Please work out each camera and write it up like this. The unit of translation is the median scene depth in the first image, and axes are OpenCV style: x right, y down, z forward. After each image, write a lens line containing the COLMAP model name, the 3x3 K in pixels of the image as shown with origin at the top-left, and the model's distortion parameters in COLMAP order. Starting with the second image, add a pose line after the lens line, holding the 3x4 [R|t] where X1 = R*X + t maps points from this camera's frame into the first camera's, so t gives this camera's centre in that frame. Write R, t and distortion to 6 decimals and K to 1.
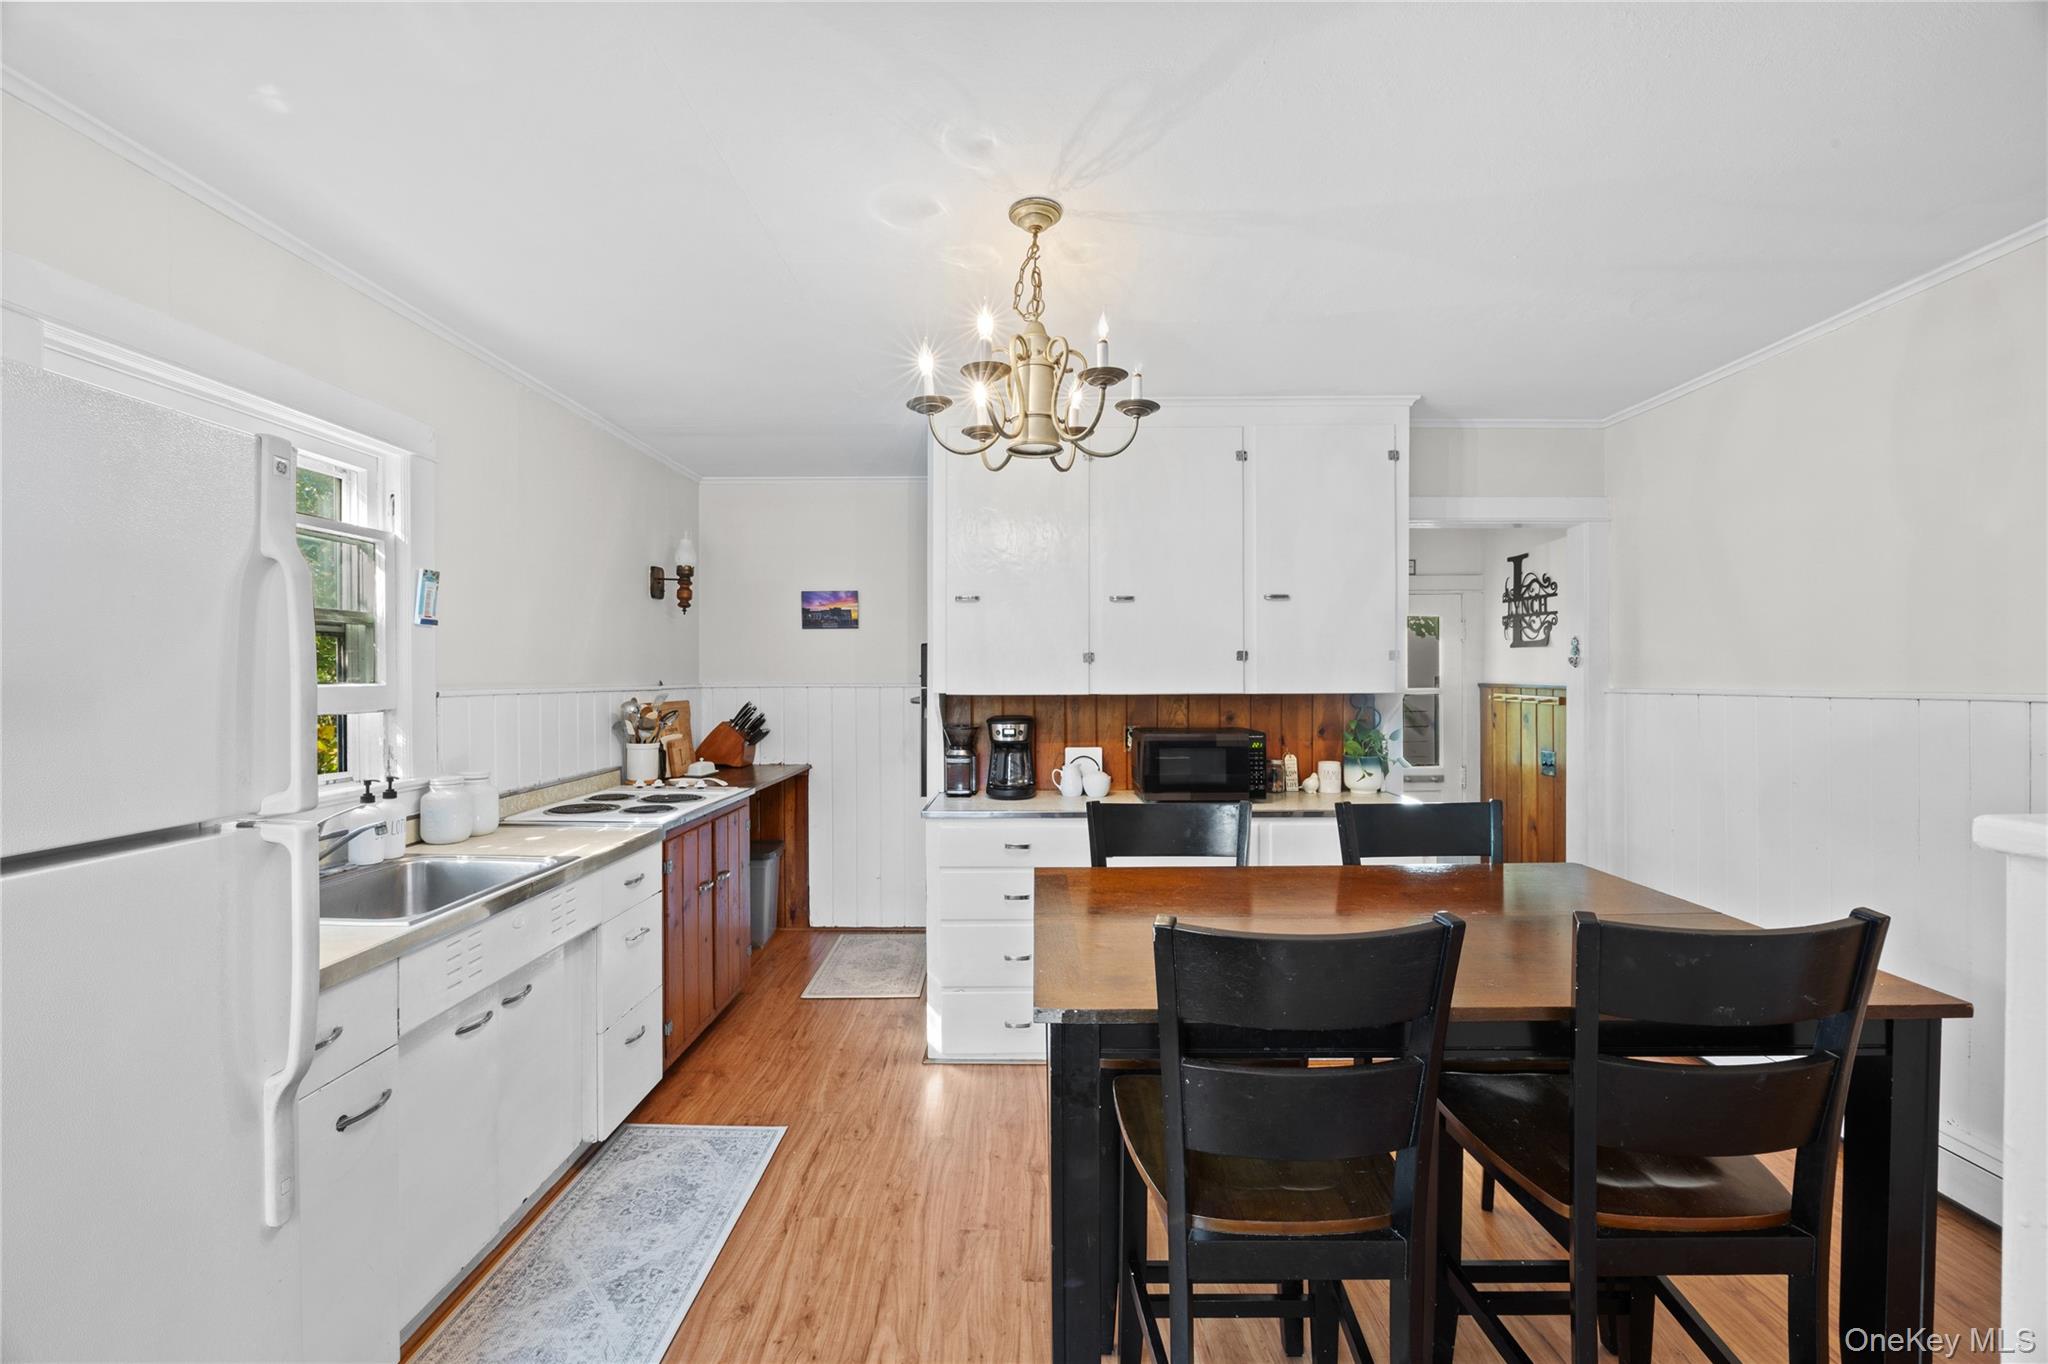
lens RADIAL K [[862.2, 0, 1024.0], [0, 862.2, 682.0], [0, 0, 1]] dist [0.000366, 0.000005]
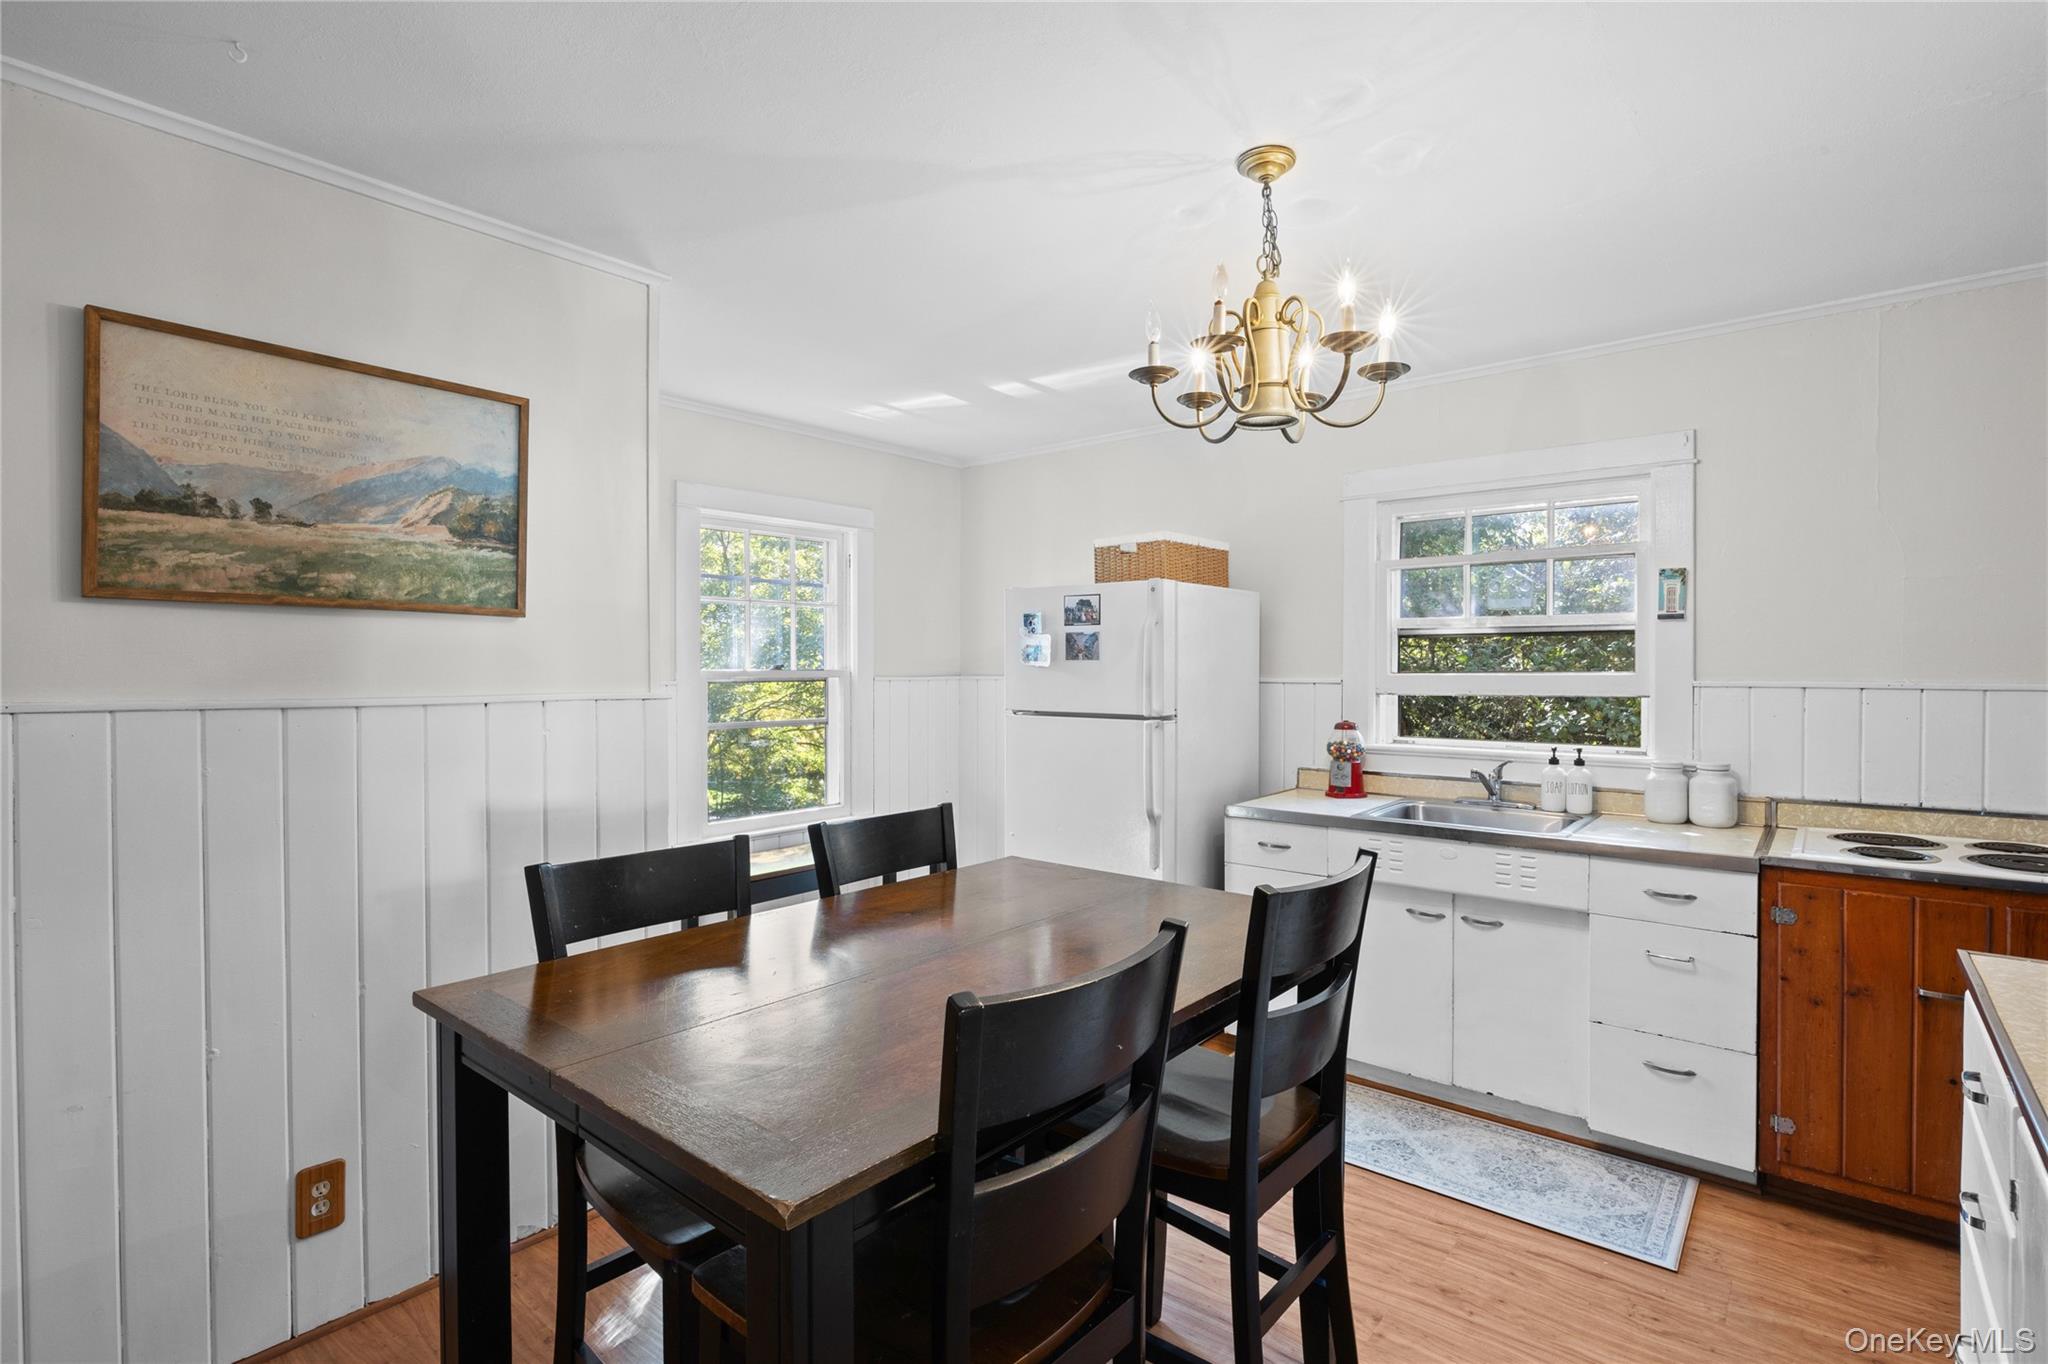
lens RADIAL K [[975.9, 0, 1024.0], [0, 975.9, 682.0], [0, 0, 1]] dist [-0.000812, -0.000254]
pose [[-0.637142, 0.010903, -0.770669, 0.733062], [-0.004291, 0.999834, 0.017692, -0.005367], [0.770734, 0.014580, -0.636990, 1.101094]]
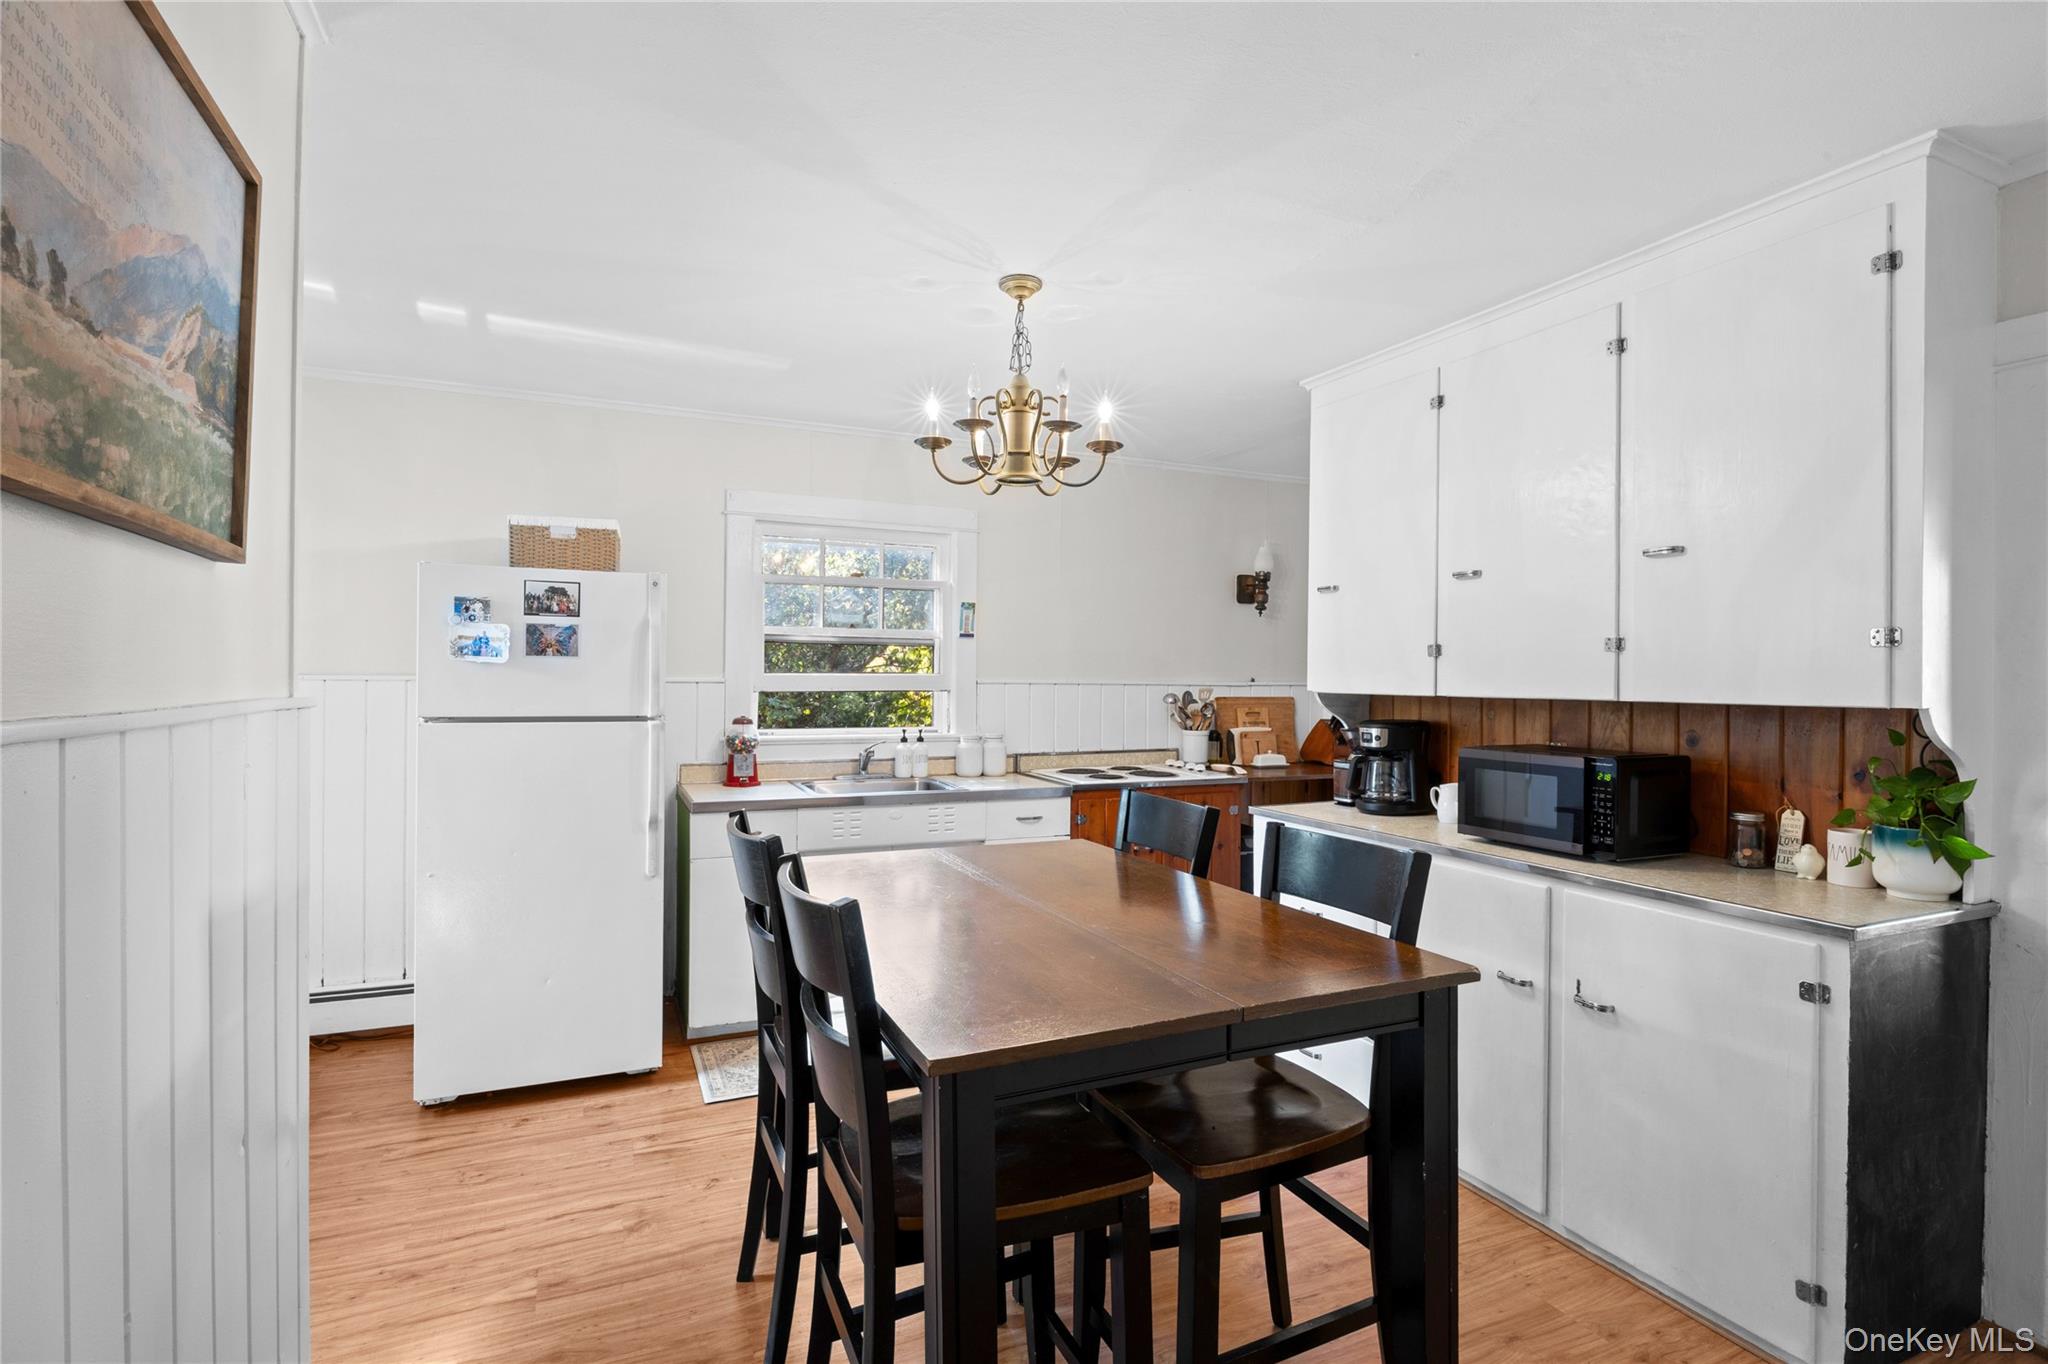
lens RADIAL K [[970.8, 0, 1024.0], [0, 970.8, 682.0], [0, 0, 1]] dist [-0.034525, -0.000517]
pose [[0.412097, 0.012107, -0.911060, 0.932350], [-0.016323, 0.999849, 0.005904, 0.002953], [0.910994, 0.012438, 0.412232, 0.345156]]
